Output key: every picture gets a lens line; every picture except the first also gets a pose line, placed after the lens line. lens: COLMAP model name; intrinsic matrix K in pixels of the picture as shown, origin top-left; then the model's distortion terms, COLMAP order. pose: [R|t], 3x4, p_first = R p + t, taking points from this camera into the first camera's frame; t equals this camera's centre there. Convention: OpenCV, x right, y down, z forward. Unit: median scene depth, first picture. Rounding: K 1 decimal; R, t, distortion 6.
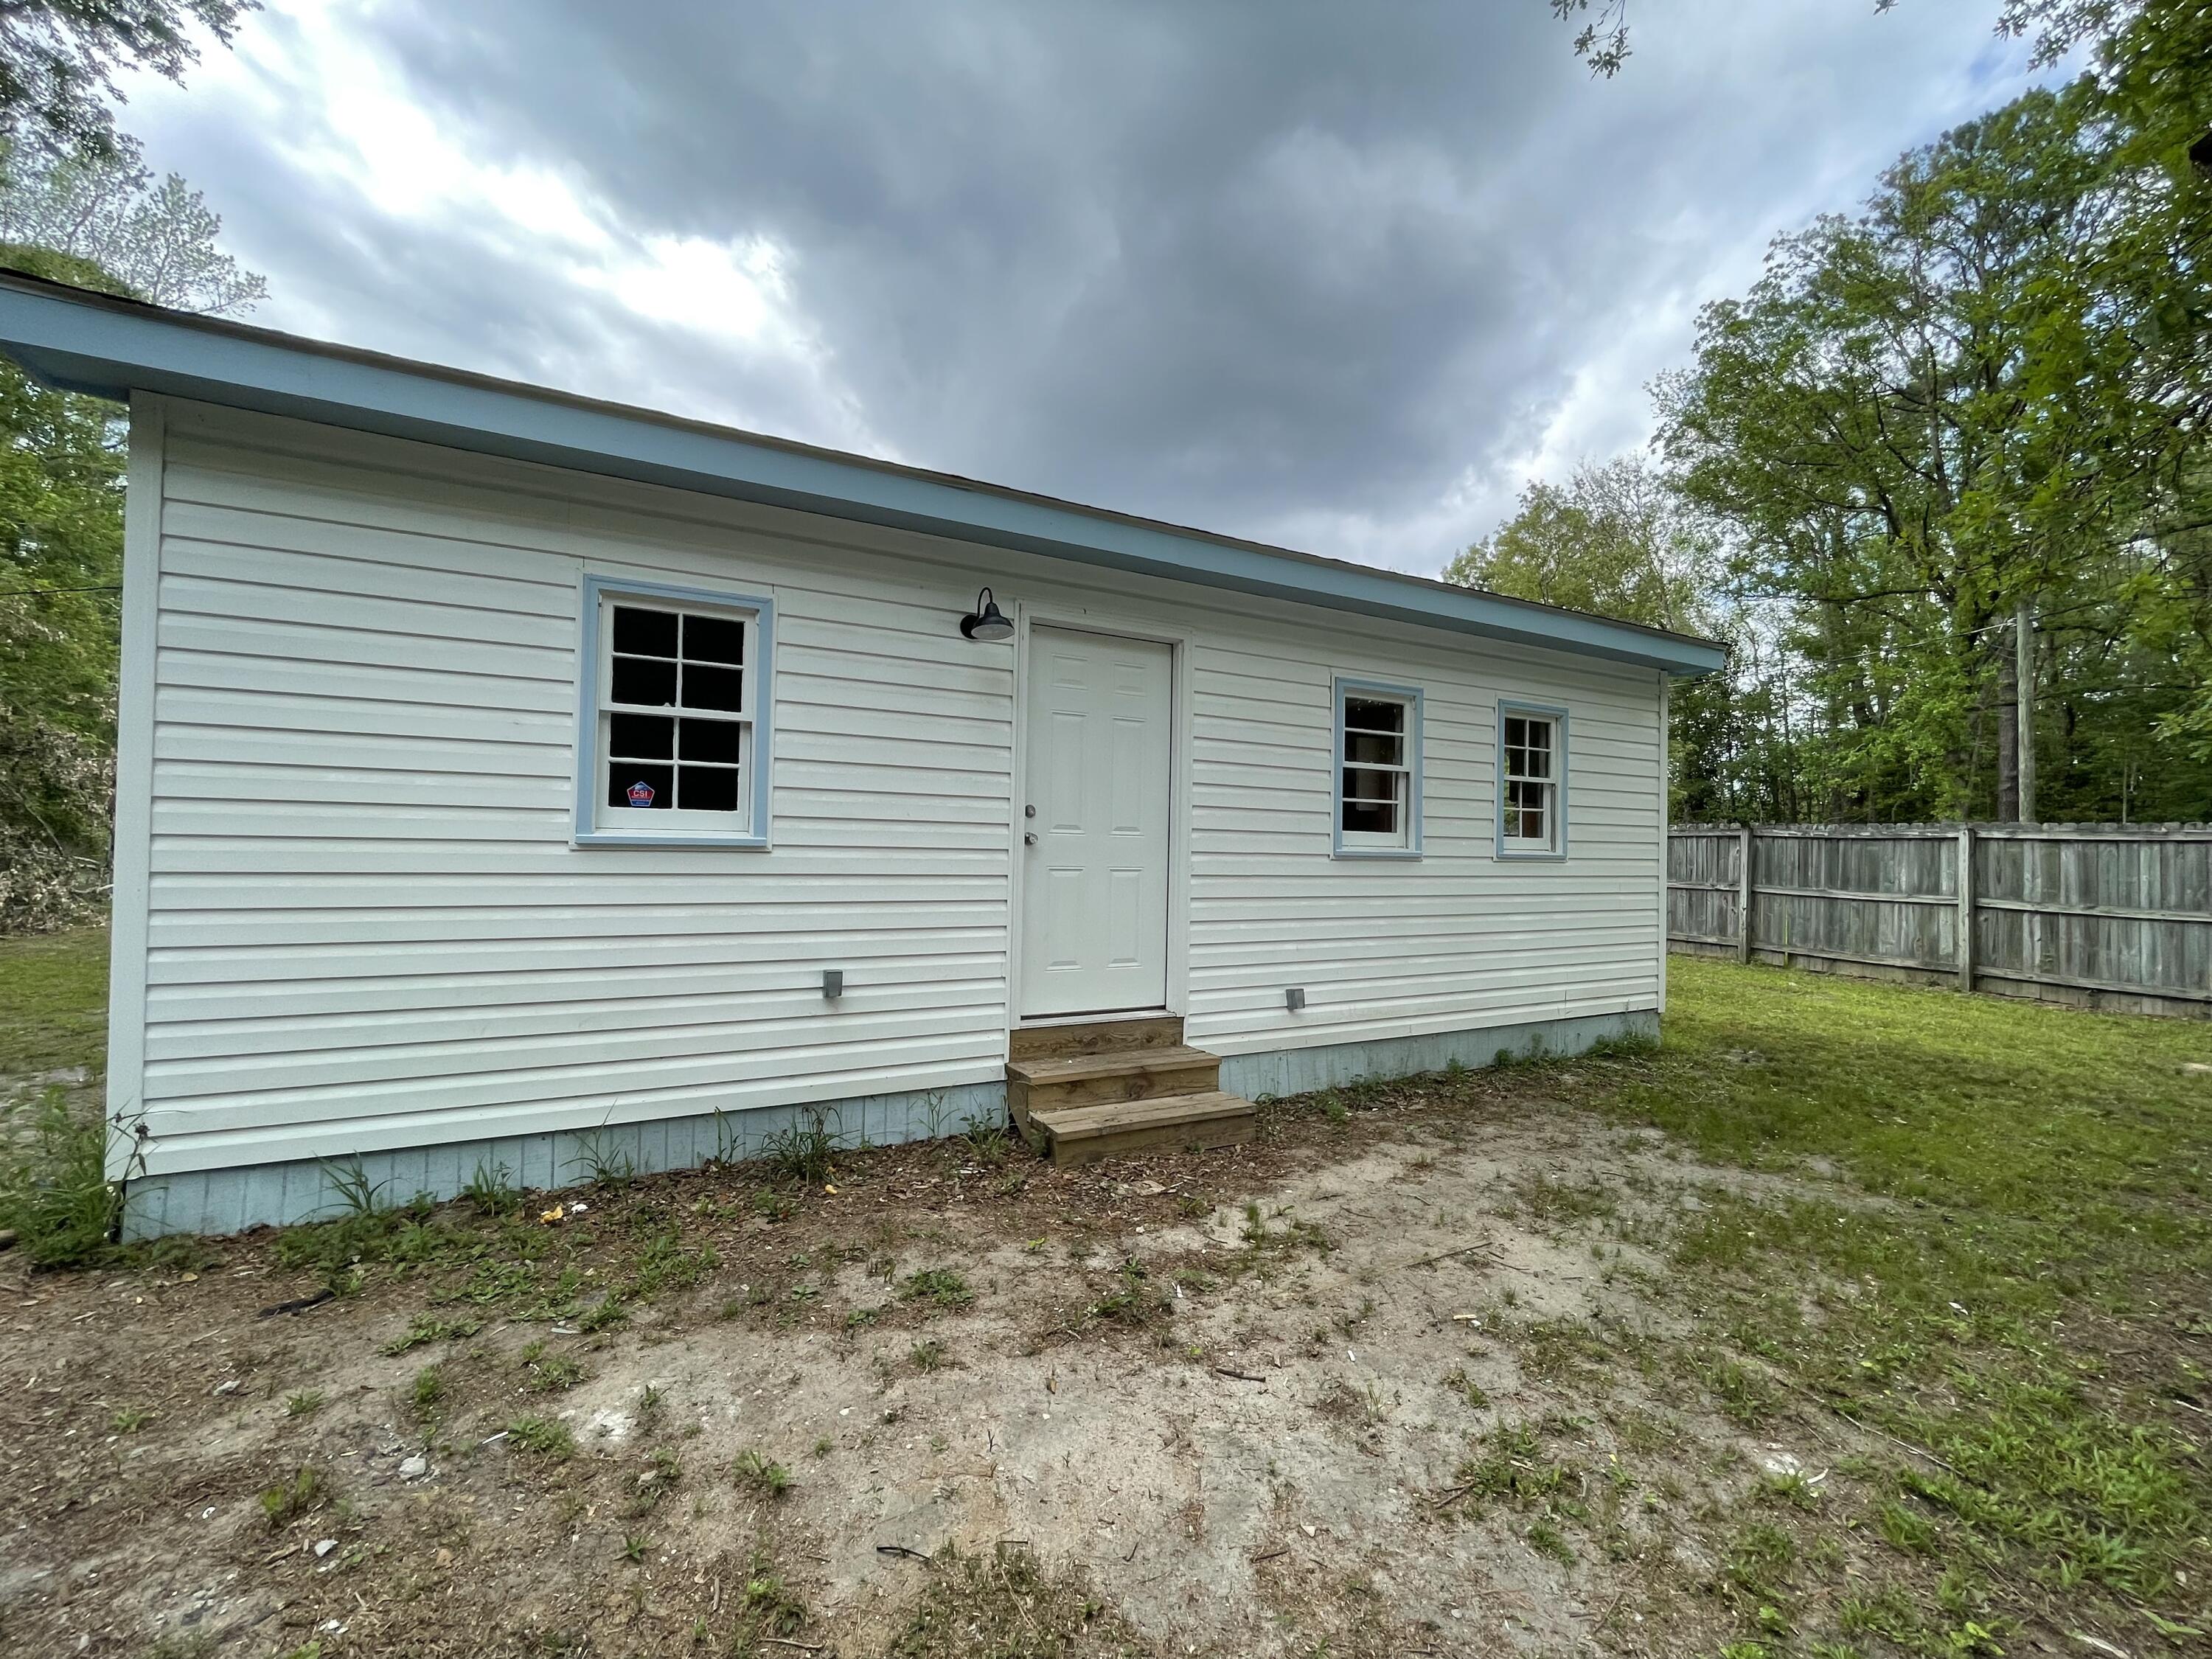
lens RADIAL K [[894.5, 0, 1107.2], [0, 894.5, 826.3], [0, 0, 1]] dist [-0.001677, -0.000615]
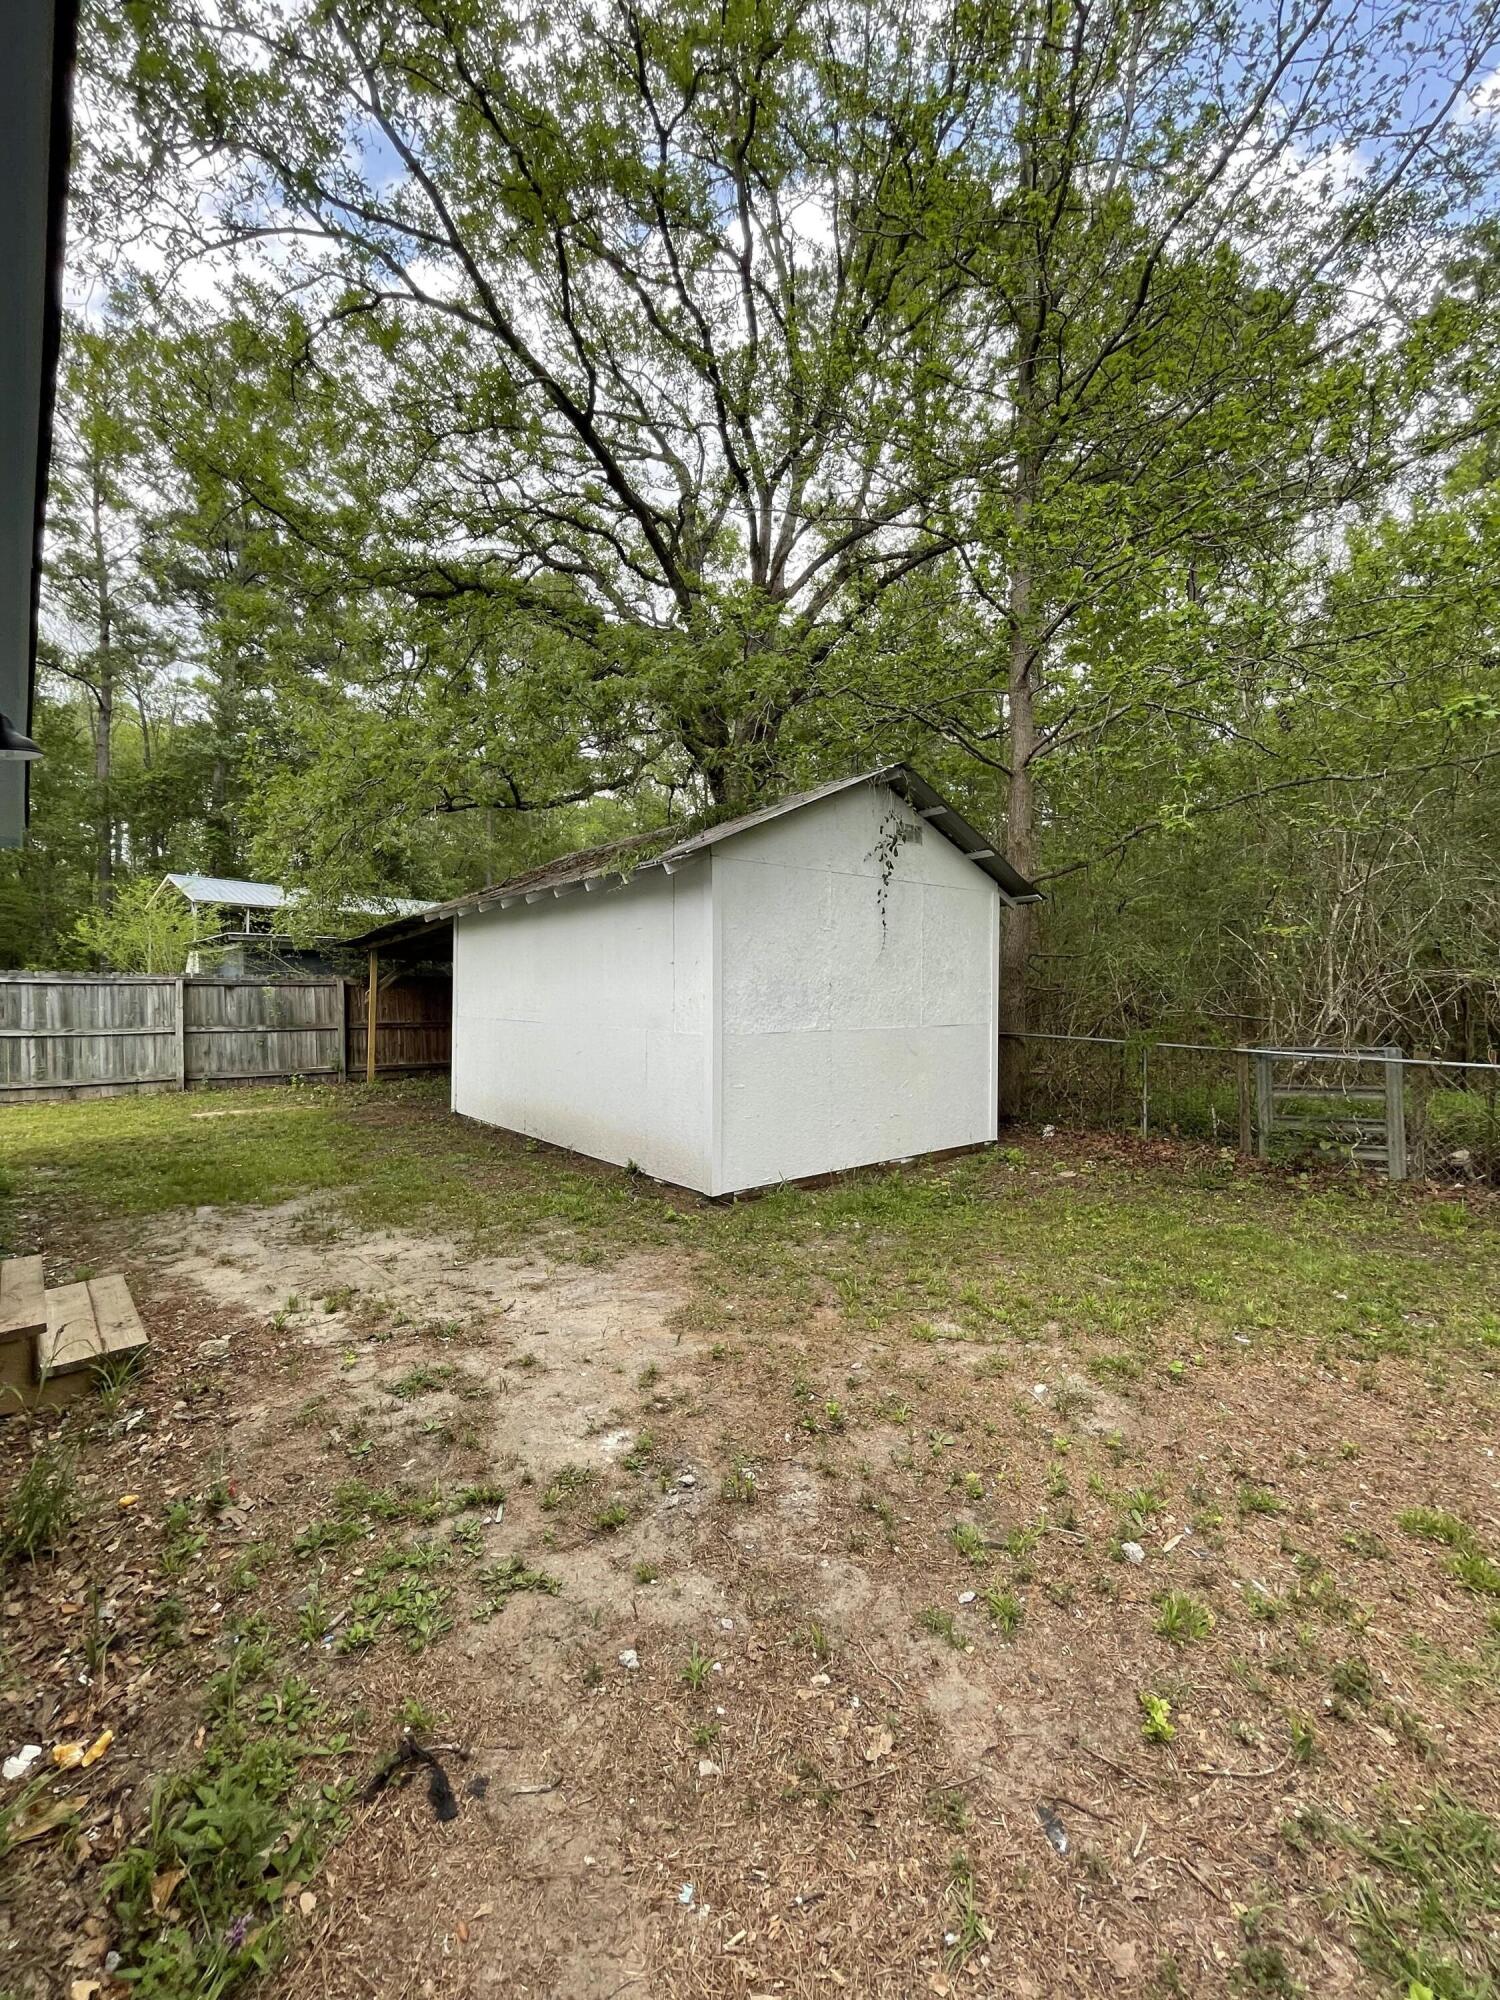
lens RADIAL K [[804.7, 0, 750.0], [0, 804.7, 1000.0], [0, 0, 1]] dist [-0.001040, -0.000991]
pose [[-0.247905, -0.033903, 0.968191, -0.985692], [-0.022406, 0.999321, 0.029256, -0.049015], [-0.968525, -0.014440, -0.248496, 0.595967]]
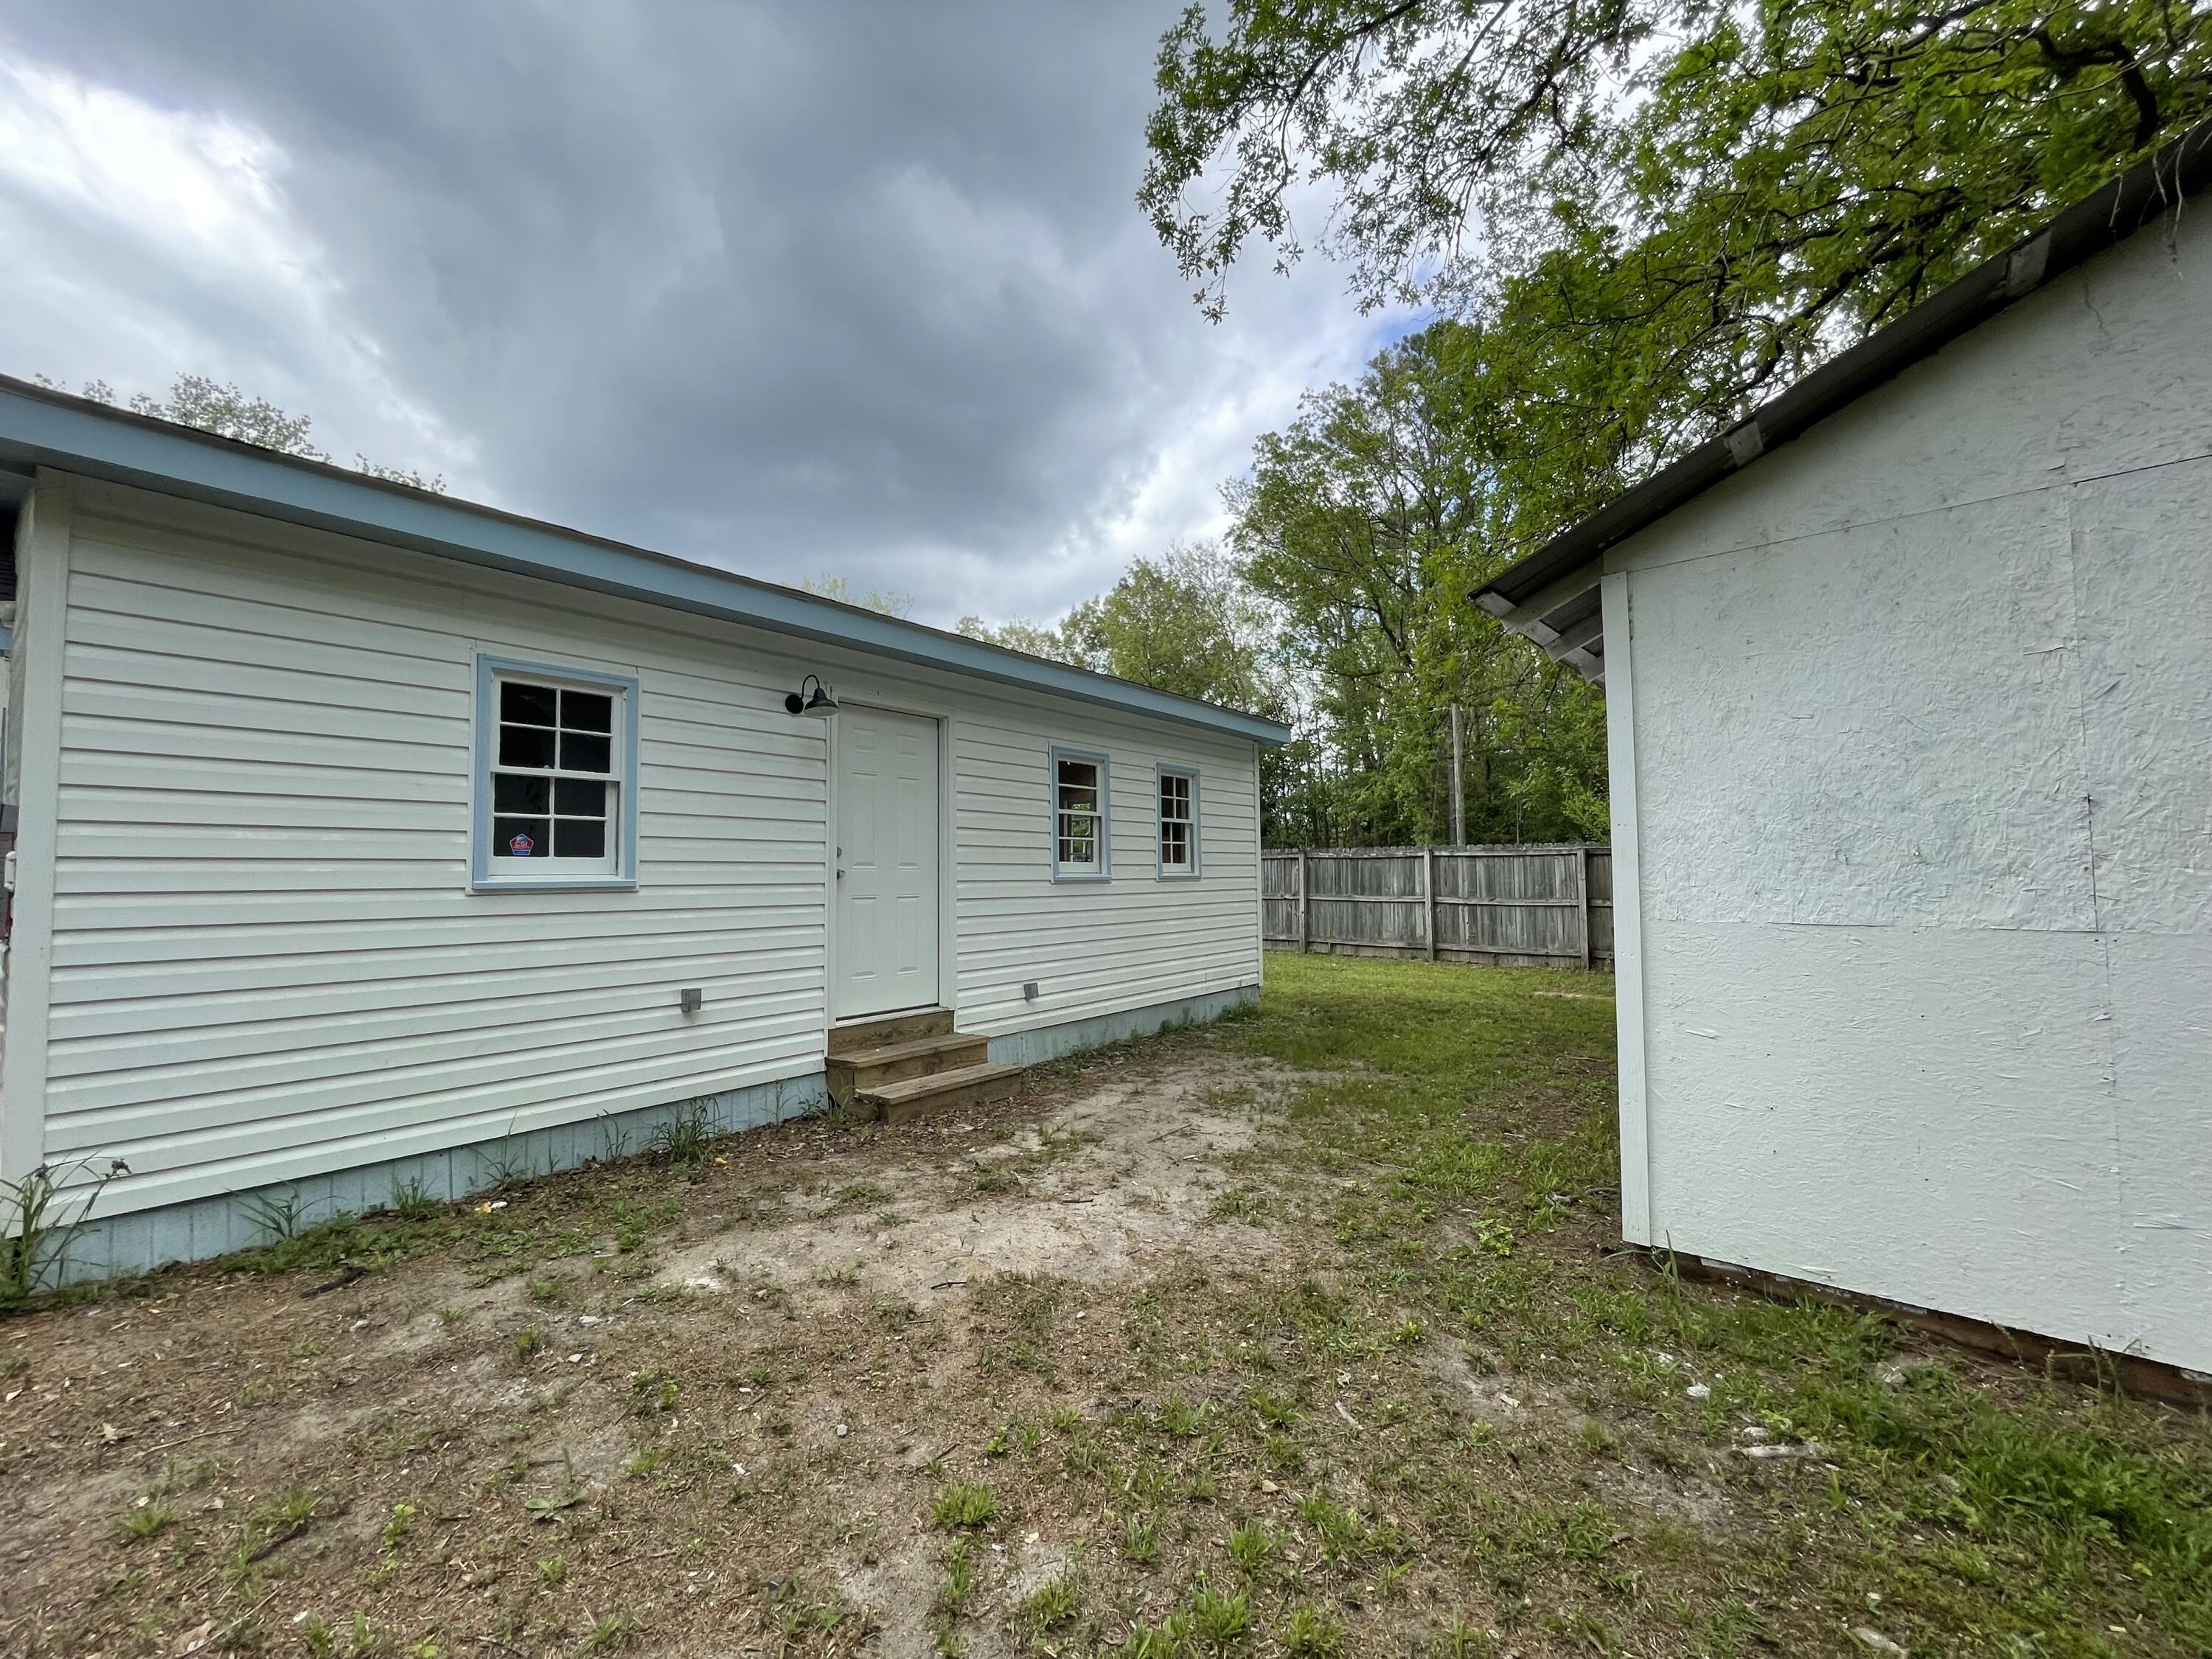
lens RADIAL K [[894.5, 0, 1107.2], [0, 894.5, 826.3], [0, 0, 1]] dist [-0.001677, -0.000615]
pose [[0.914674, -0.007196, 0.404128, -0.285253], [0.020636, 0.999369, -0.028912, -0.010411], [-0.403665, 0.034785, 0.914245, -0.331955]]
